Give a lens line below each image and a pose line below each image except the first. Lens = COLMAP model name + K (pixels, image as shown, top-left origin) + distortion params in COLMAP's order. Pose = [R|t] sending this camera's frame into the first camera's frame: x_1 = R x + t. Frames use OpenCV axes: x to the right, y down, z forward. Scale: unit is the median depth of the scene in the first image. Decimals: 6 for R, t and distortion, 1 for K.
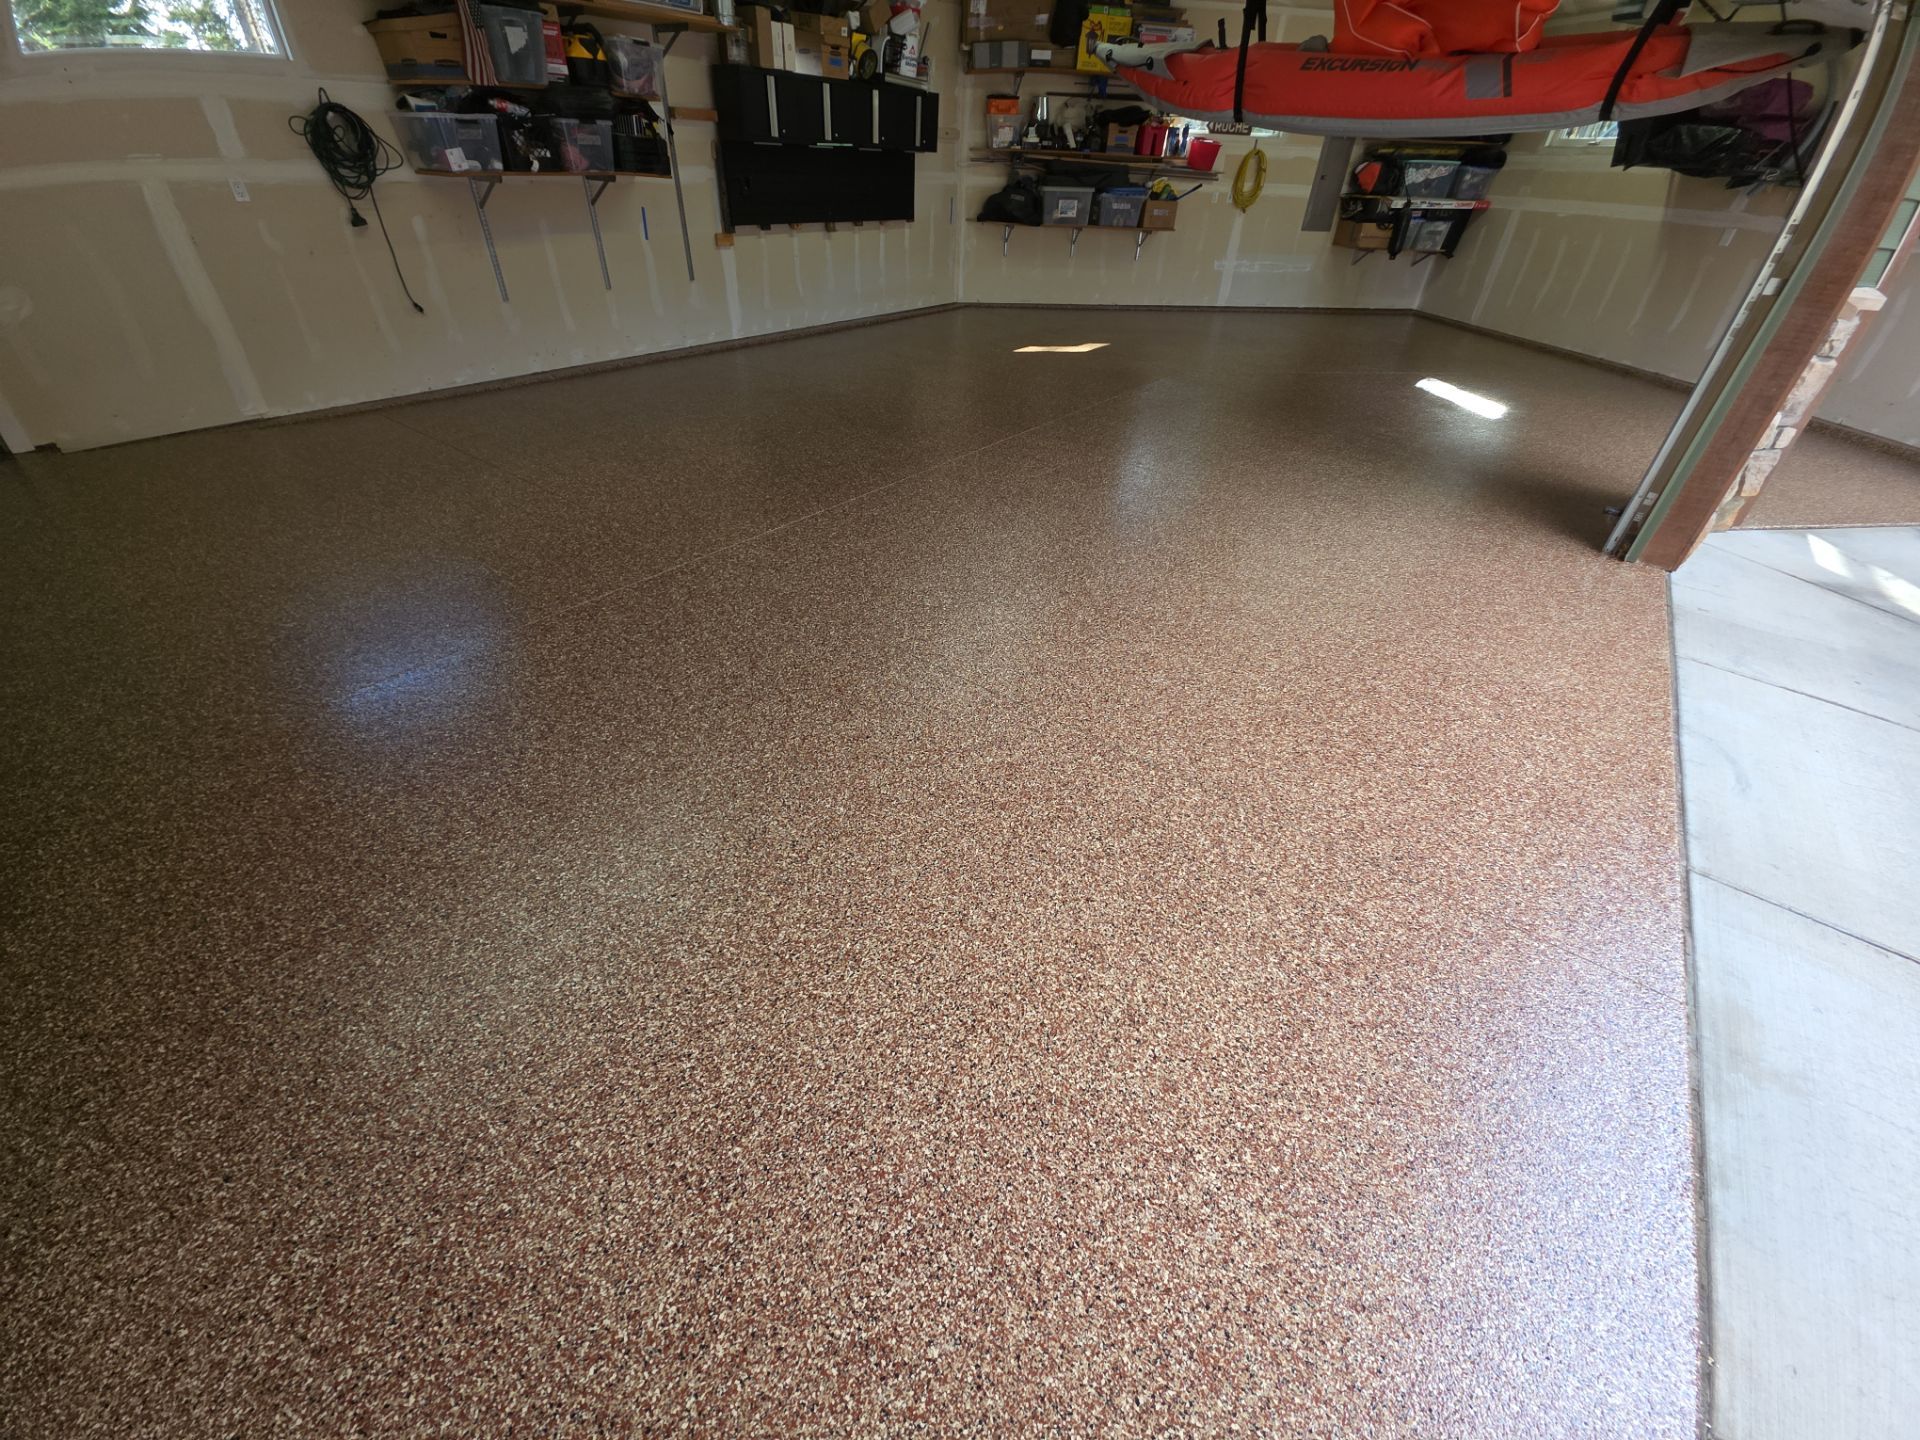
lens RADIAL K [[746.0, 0, 960.3], [0, 746.0, 716.5], [0, 0, 1]] dist [0.011979, -0.008257]
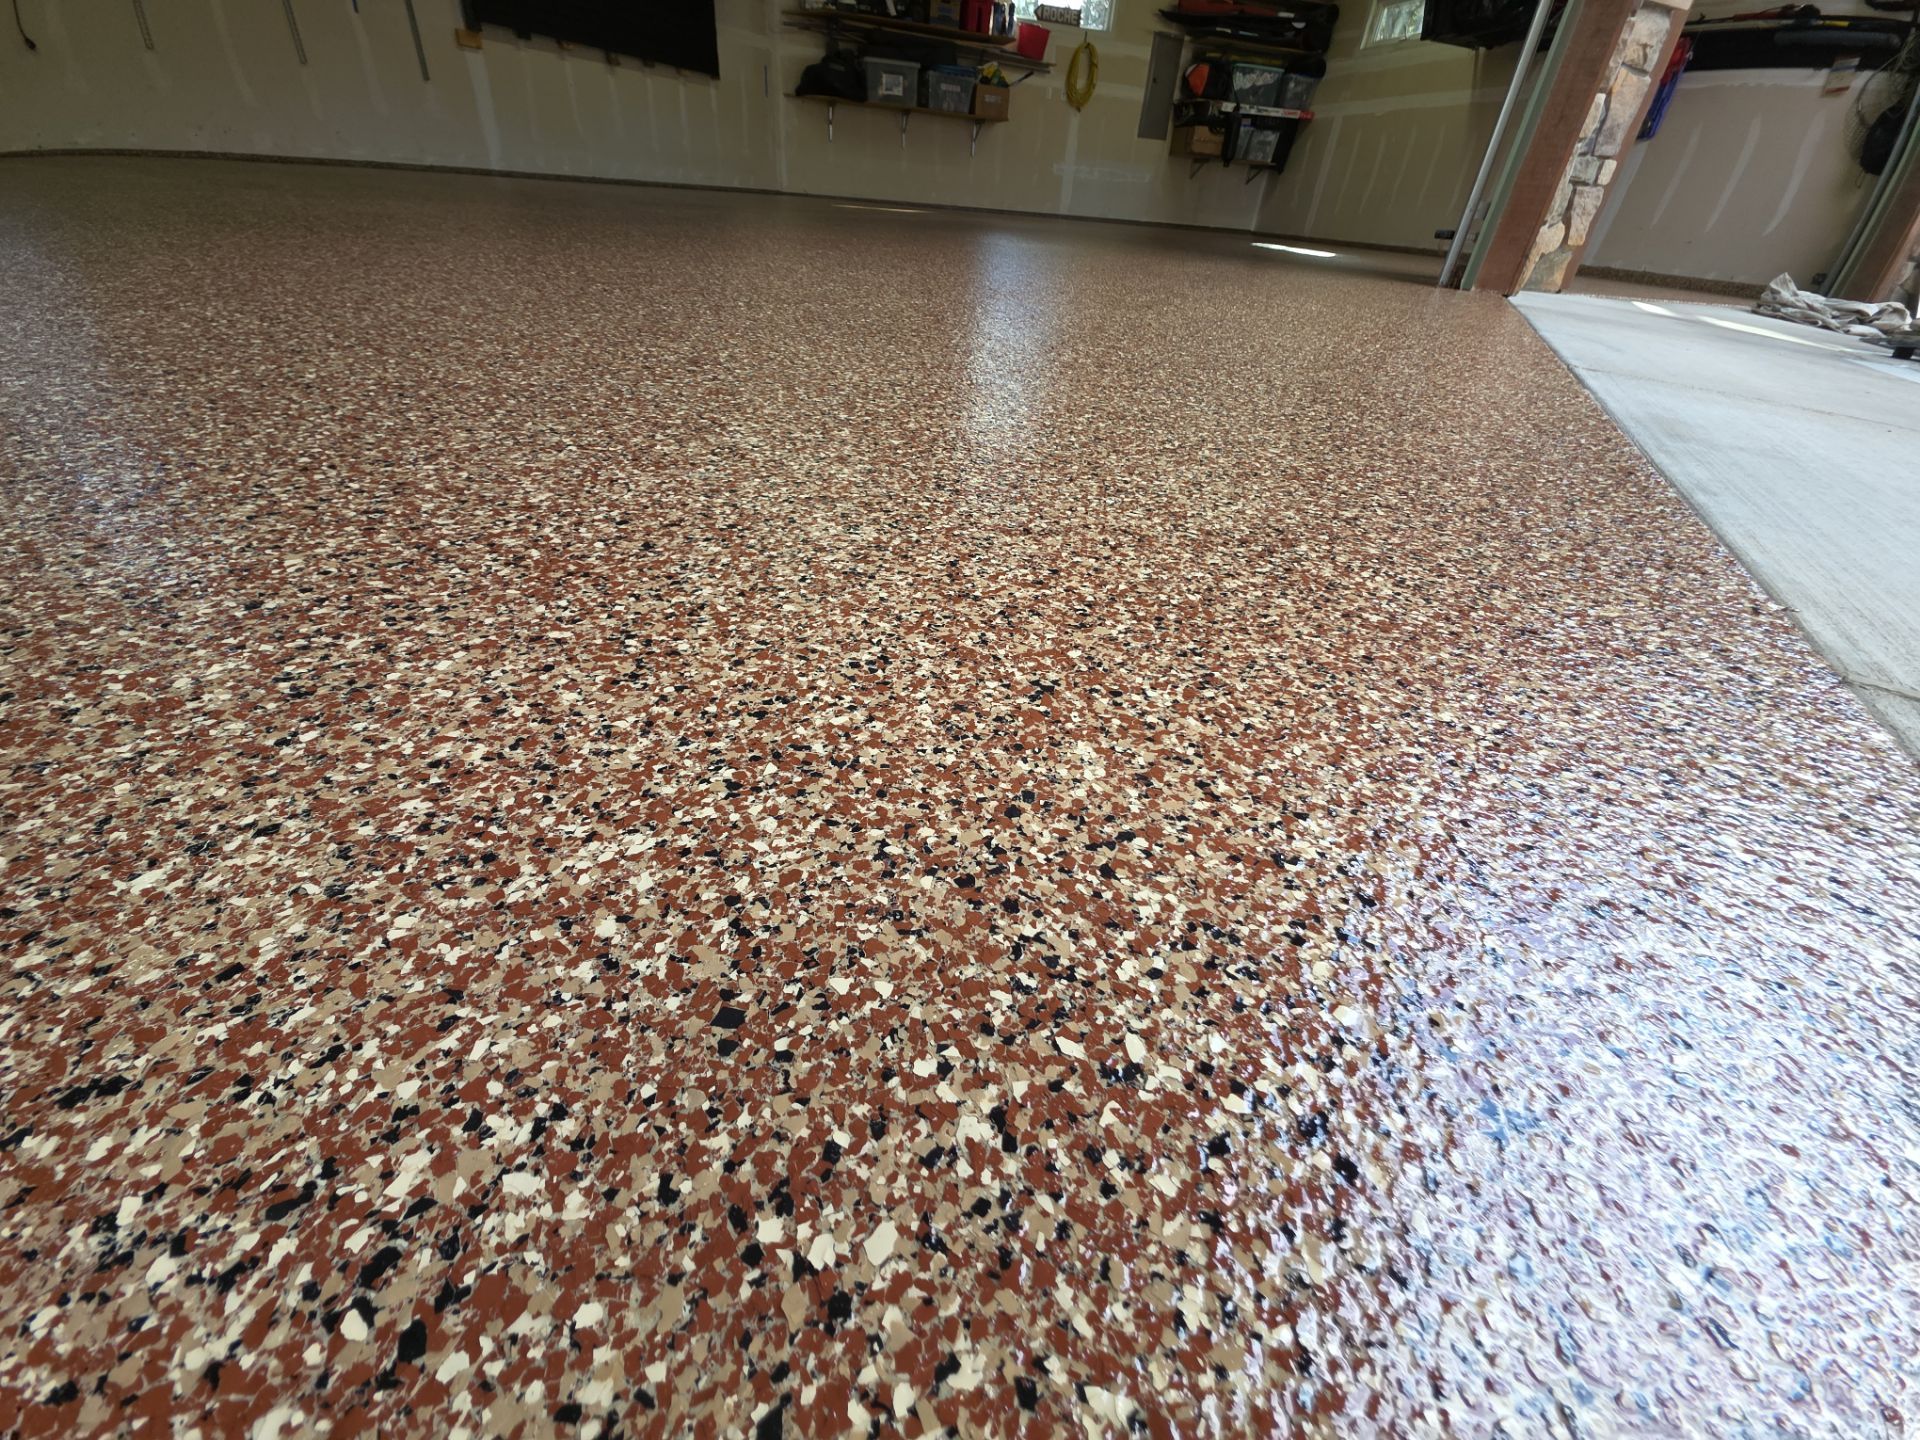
lens RADIAL K [[742.4, 0, 957.0], [0, 742.4, 719.9], [0, 0, 1]] dist [0.023439, -0.015734]
pose [[0.990098, -0.048256, 0.131819, 0.078704], [0.050628, 0.998609, -0.014699, 0.161489], [-0.130927, 0.021227, 0.991165, 0.108247]]
